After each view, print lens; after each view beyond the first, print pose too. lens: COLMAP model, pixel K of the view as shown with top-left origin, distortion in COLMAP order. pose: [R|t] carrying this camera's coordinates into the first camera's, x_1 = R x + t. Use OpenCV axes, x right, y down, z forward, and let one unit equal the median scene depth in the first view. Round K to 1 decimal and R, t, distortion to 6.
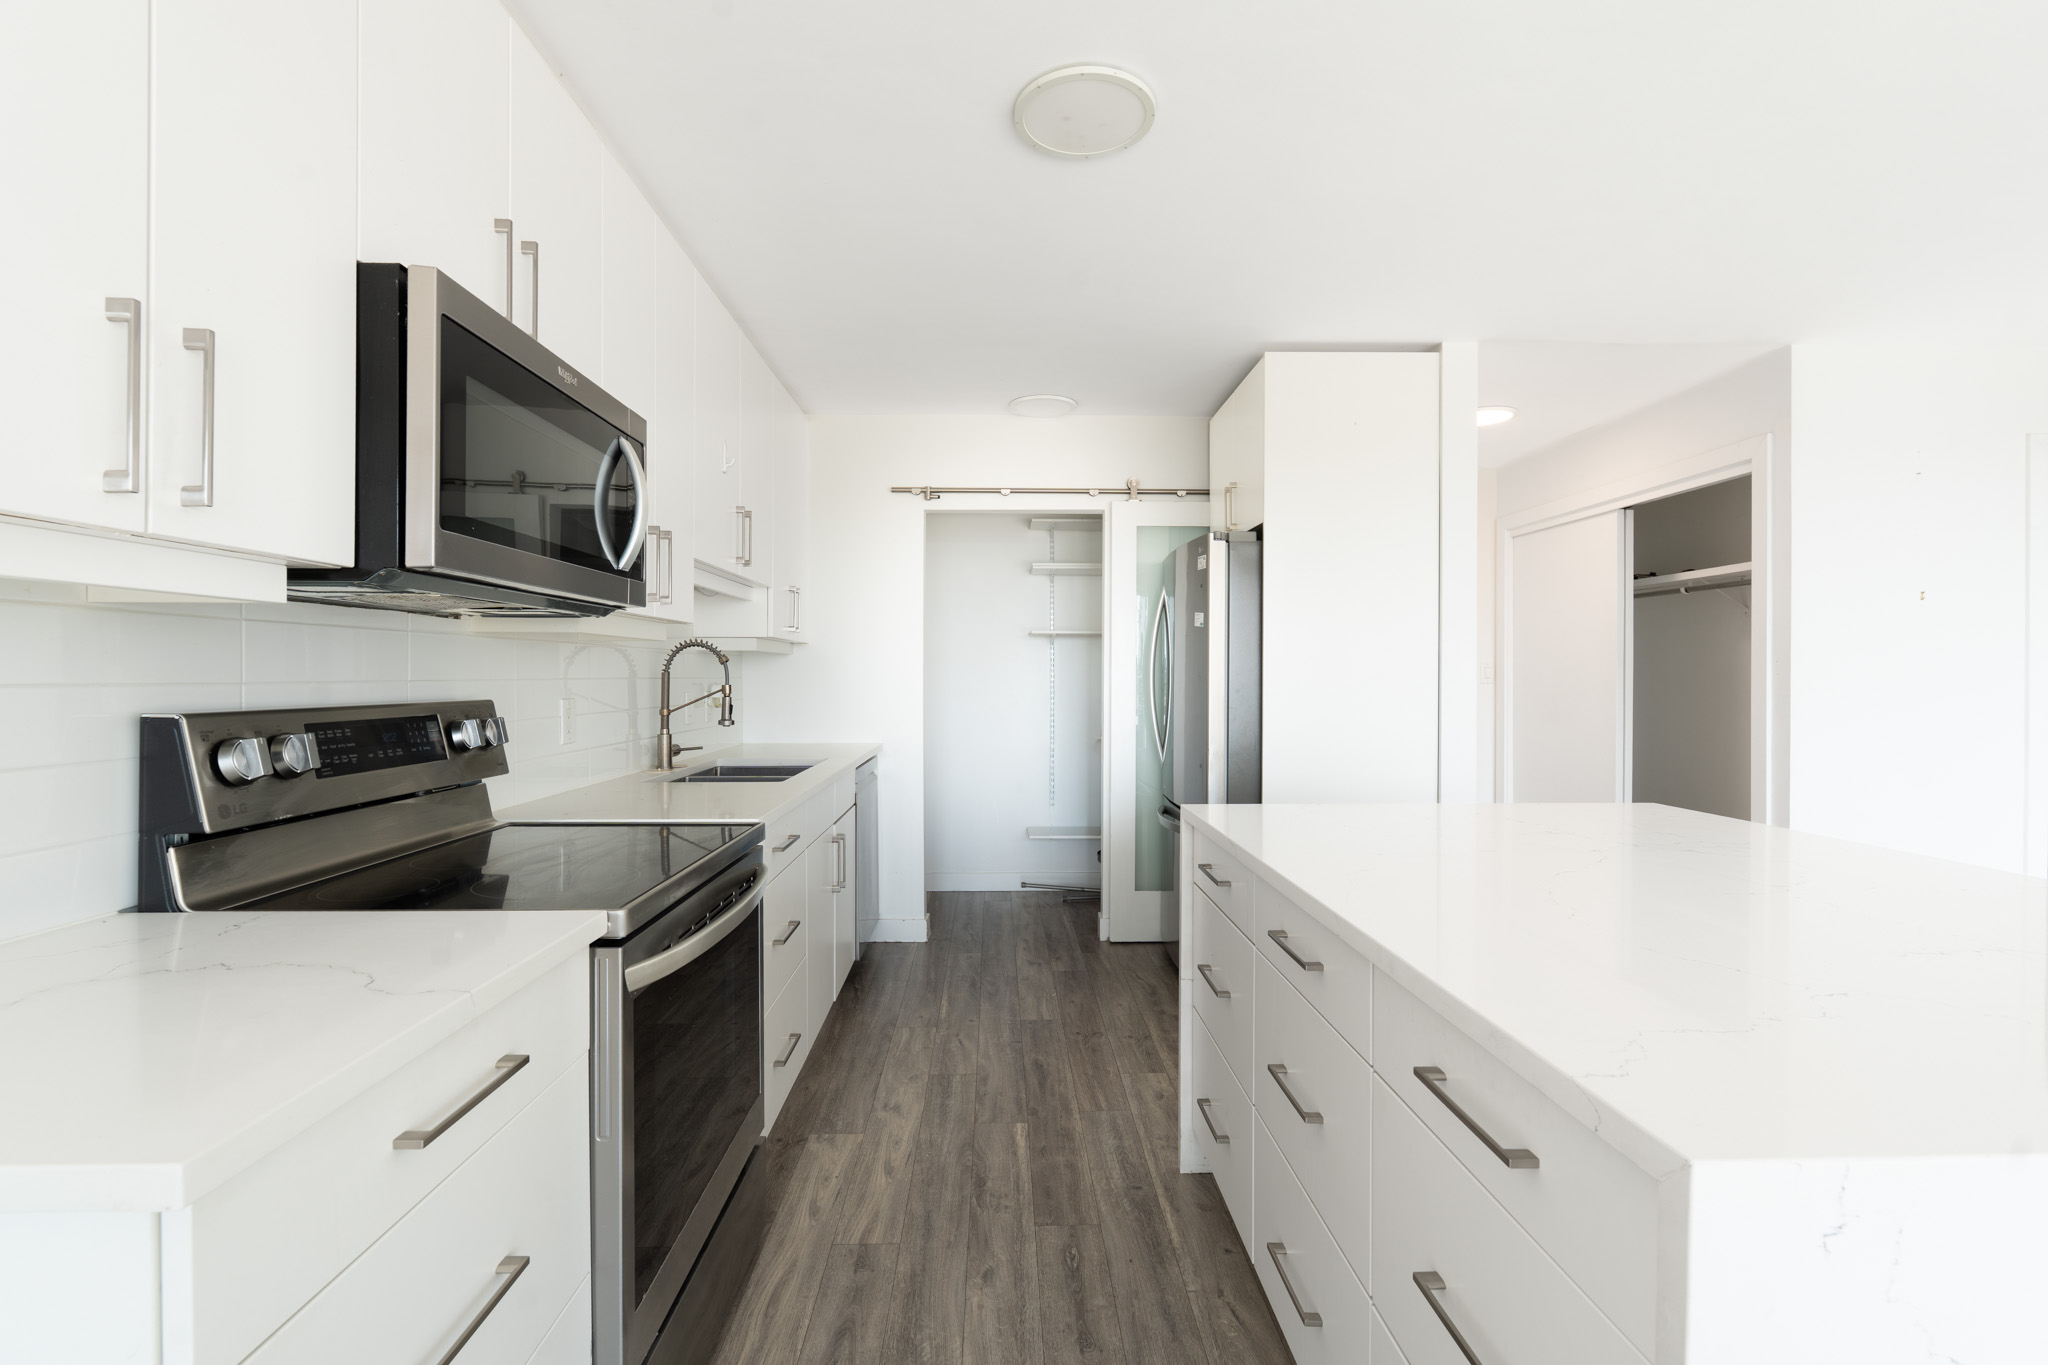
lens RADIAL K [[904.0, 0, 1024.0], [0, 904.0, 682.5], [0, 0, 1]] dist [-0.002394, -0.000170]
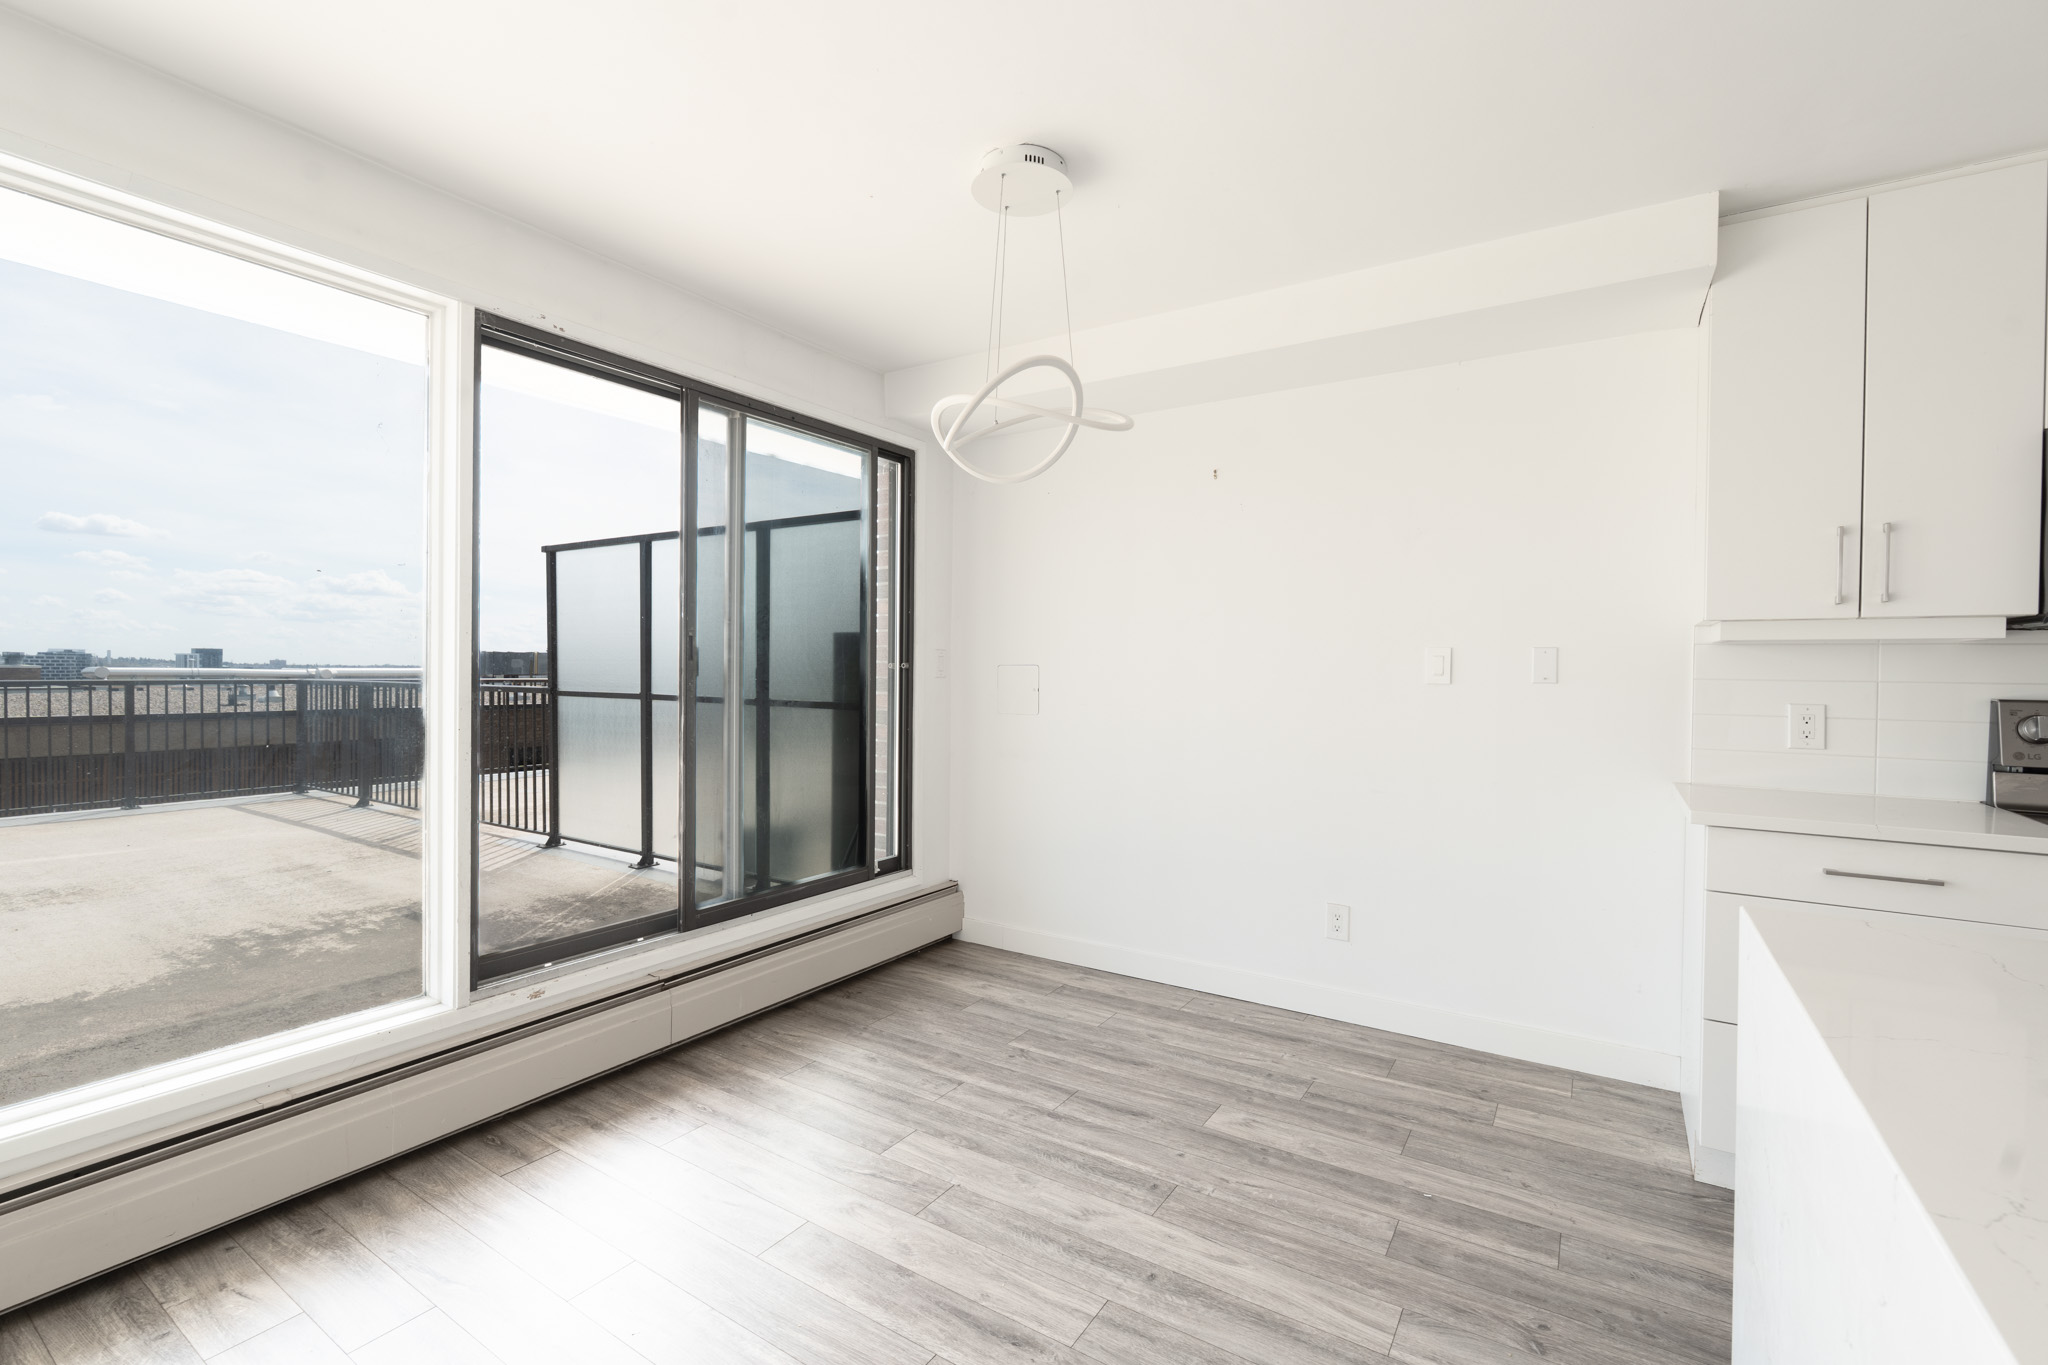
lens RADIAL K [[904.0, 0, 1024.0], [0, 904.0, 682.5], [0, 0, 1]] dist [-0.002394, -0.000170]
pose [[-0.562248, 0.006225, -0.826945, 0.683906], [-0.016679, 0.999683, 0.018866, -0.000986], [0.826800, 0.024400, -0.561966, 0.151722]]
